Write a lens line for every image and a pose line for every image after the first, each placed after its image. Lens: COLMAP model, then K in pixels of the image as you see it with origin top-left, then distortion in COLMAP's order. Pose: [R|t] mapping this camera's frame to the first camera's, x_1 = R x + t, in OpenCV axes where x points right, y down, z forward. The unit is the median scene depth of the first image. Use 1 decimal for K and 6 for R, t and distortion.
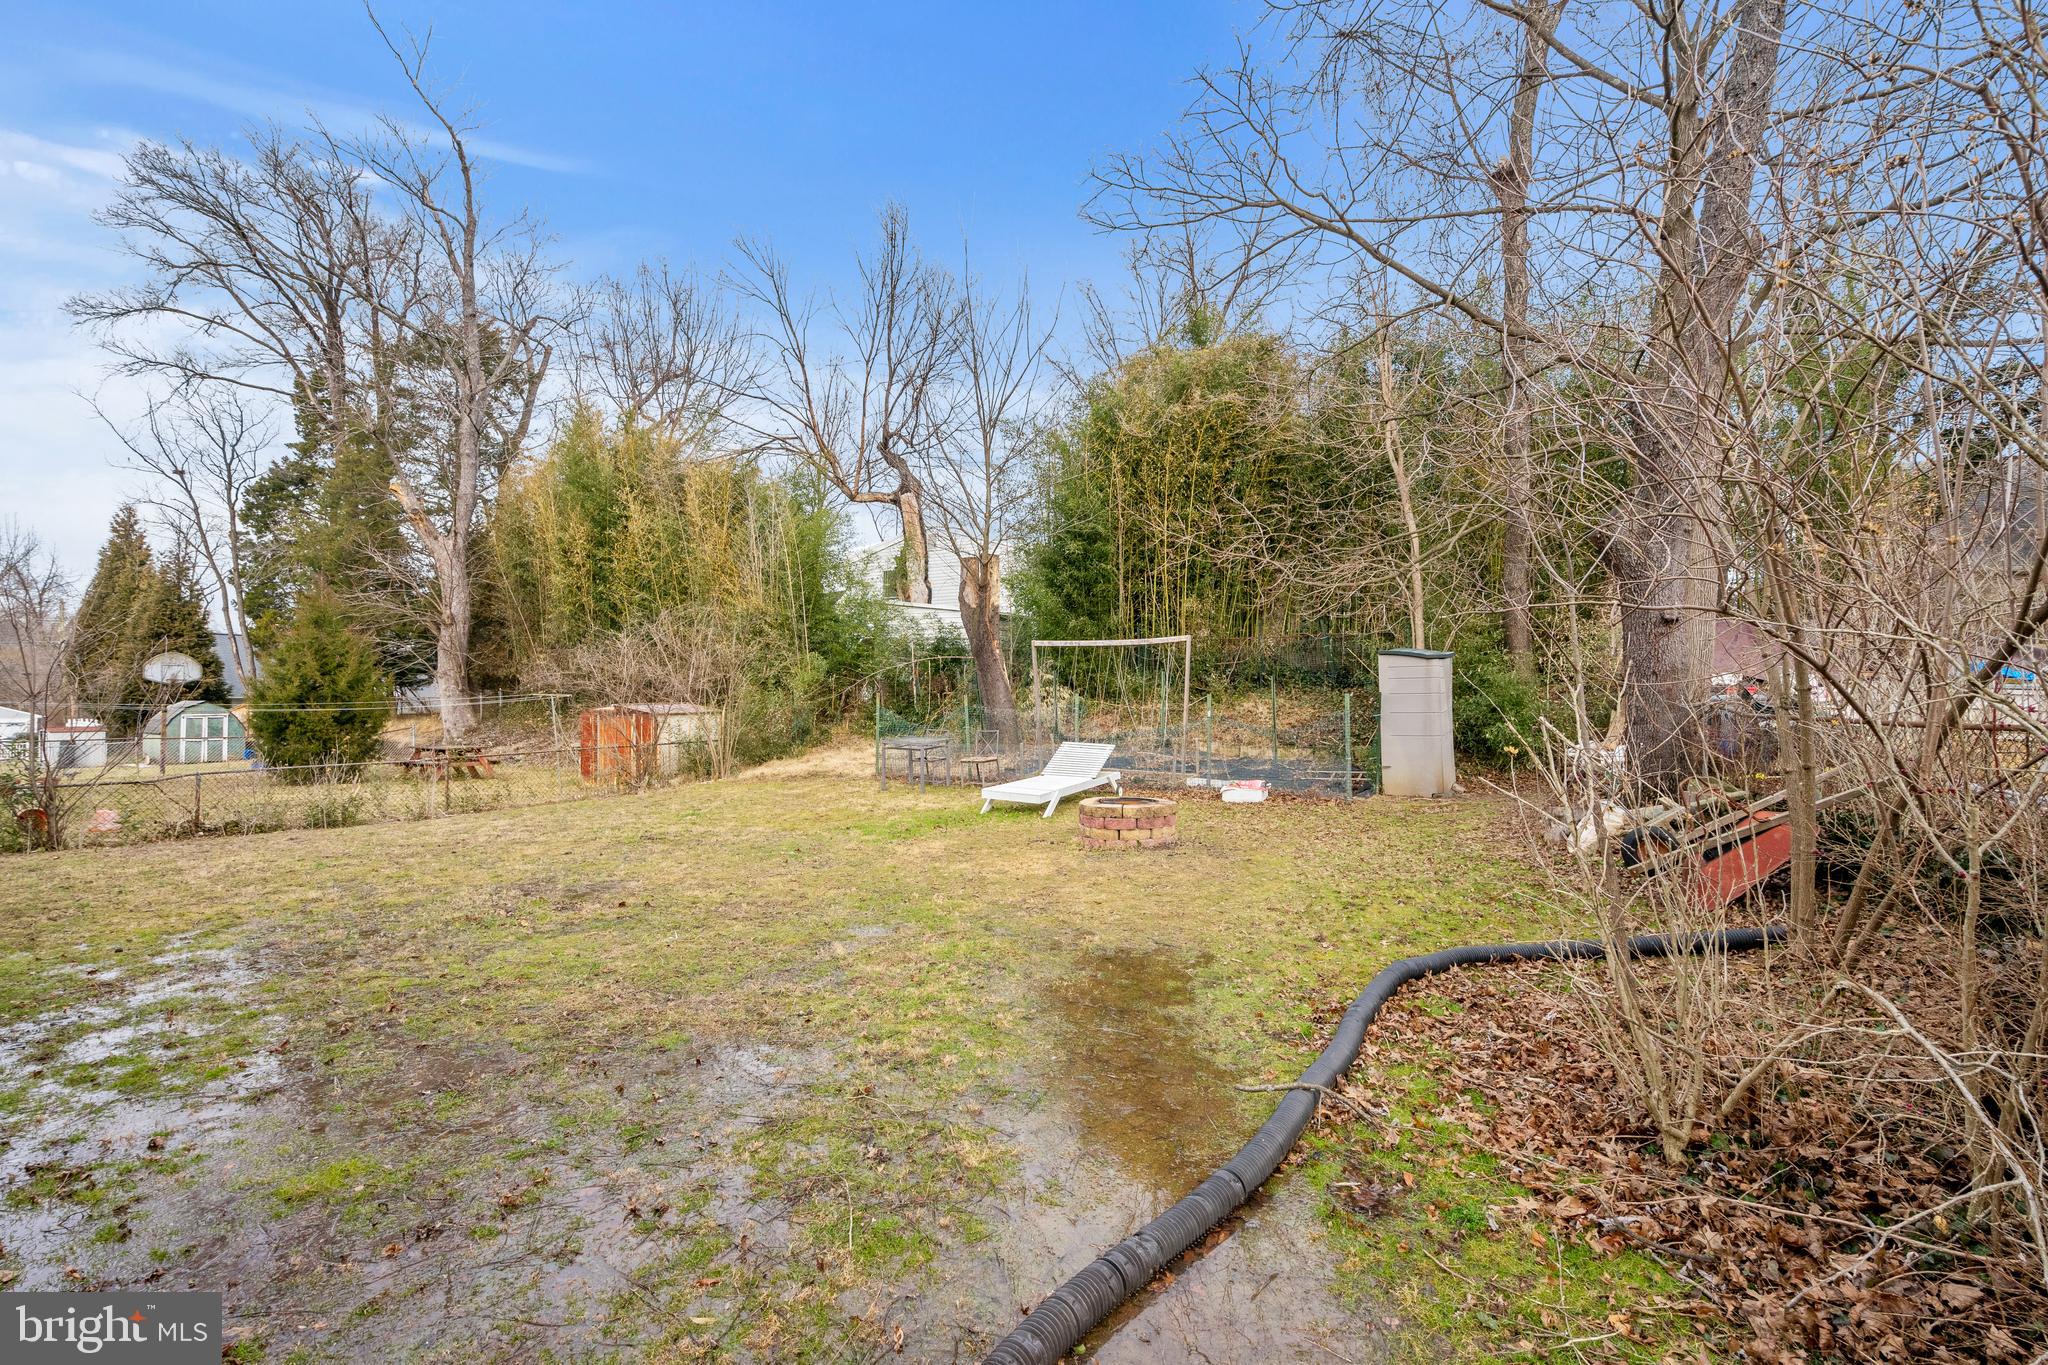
lens RADIAL K [[926.2, 0, 1009.9], [0, 926.2, 681.1], [0, 0, 1]] dist [-0.007401, 0.002888]
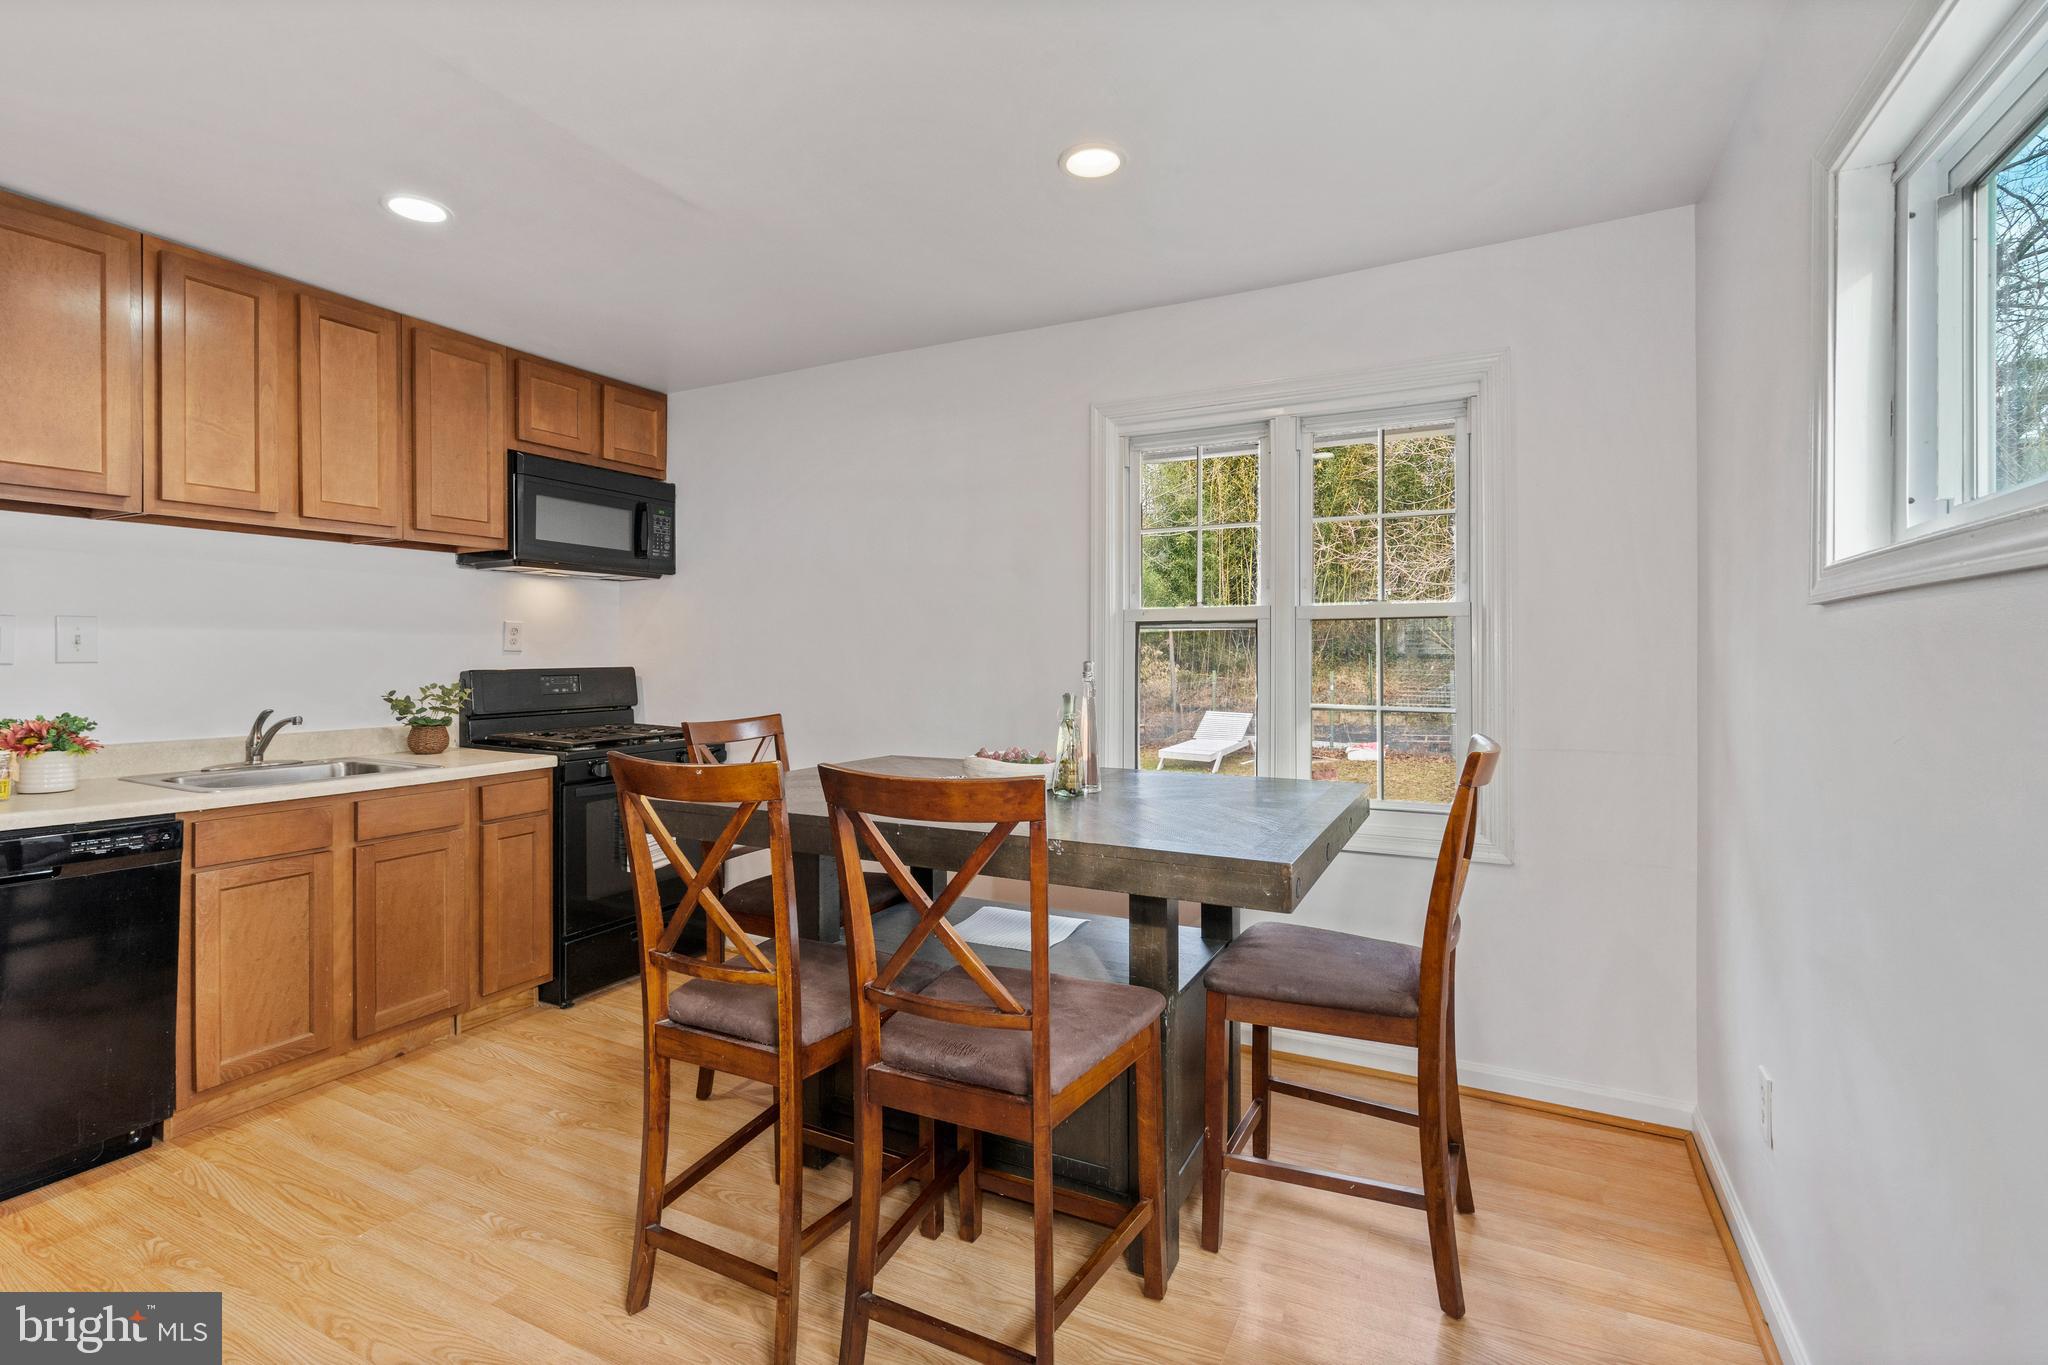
lens RADIAL K [[926.2, 0, 1007.5], [0, 926.2, 655.7], [0, 0, 1]] dist [-0.007401, 0.002888]
pose [[0.999656, -0.005456, -0.025660, -0.153052], [0.005704, 0.999938, 0.009603, -0.017786], [0.025606, -0.009746, 0.999625, -0.189792]]
